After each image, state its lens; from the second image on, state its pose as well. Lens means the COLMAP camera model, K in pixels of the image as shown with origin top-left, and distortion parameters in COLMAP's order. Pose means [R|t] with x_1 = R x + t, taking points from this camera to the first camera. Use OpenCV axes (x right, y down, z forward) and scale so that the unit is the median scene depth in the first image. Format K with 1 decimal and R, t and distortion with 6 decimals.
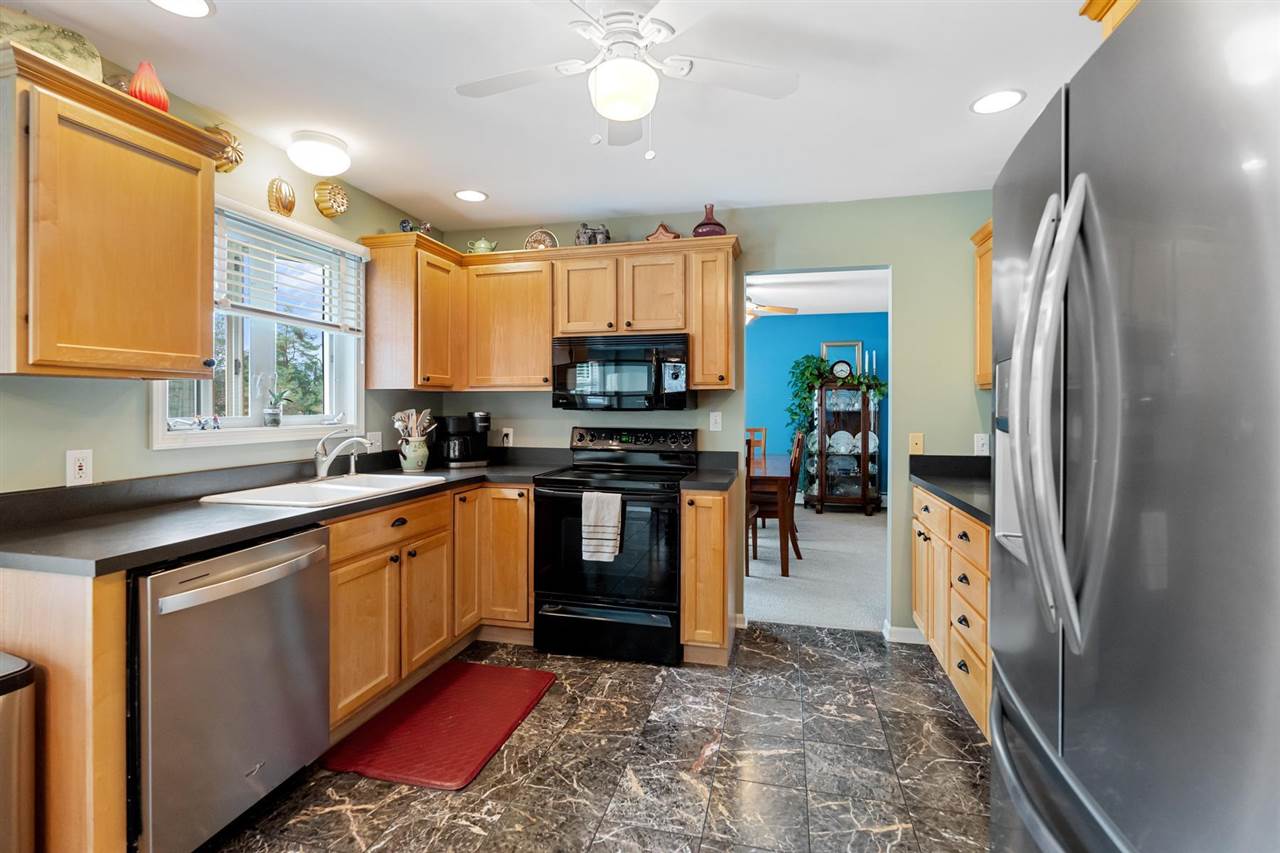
lens RADIAL K [[592.6, 0, 640.0], [0, 592.6, 401.0], [0, 0, 1]] dist [-0.000195, -0.000020]
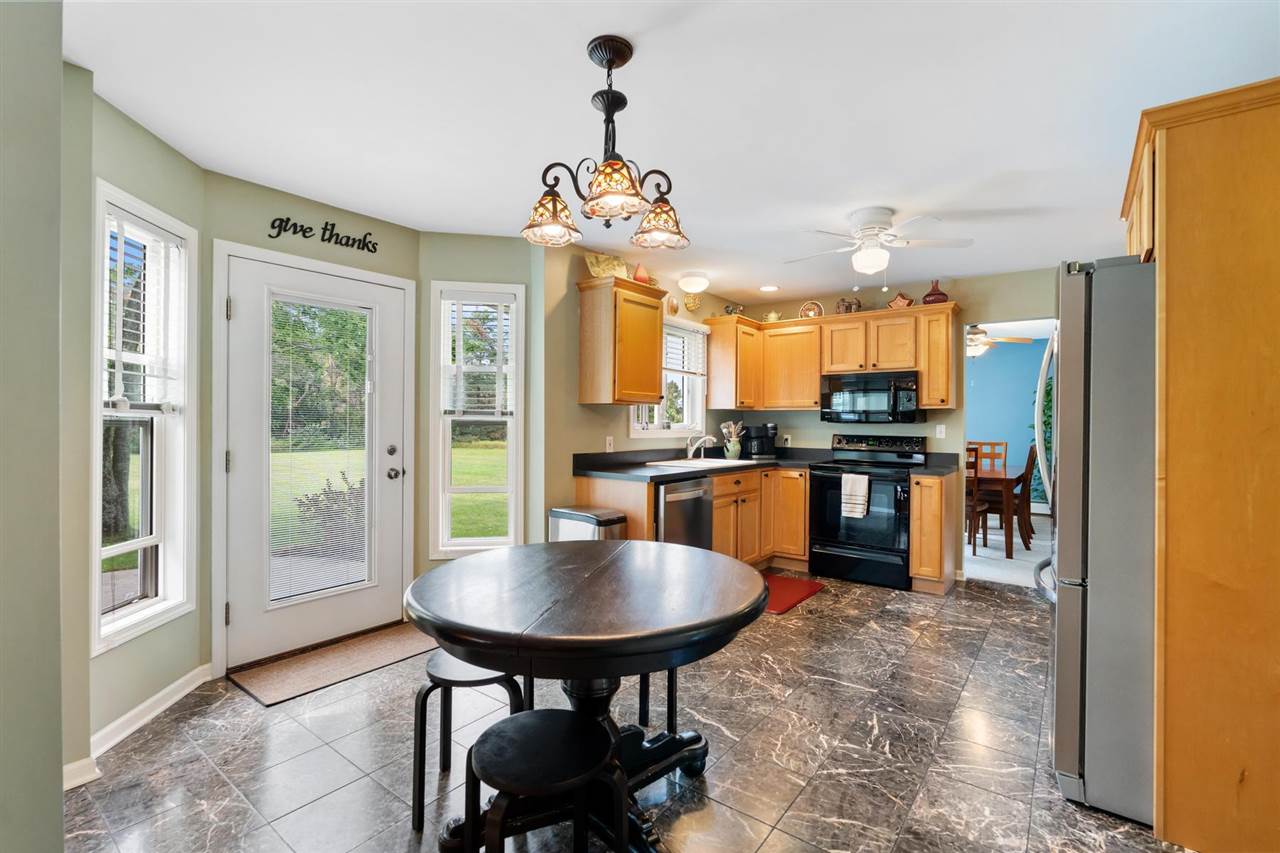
lens RADIAL K [[572.8, 0, 642.3], [0, 572.8, 420.8], [0, 0, 1]] dist [-0.001357, 0.000038]
pose [[0.918004, 0.005461, -0.396534, 0.017893], [-0.004380, 0.999984, 0.003631, 0.008112], [0.396547, -0.001597, 0.918013, -0.570543]]
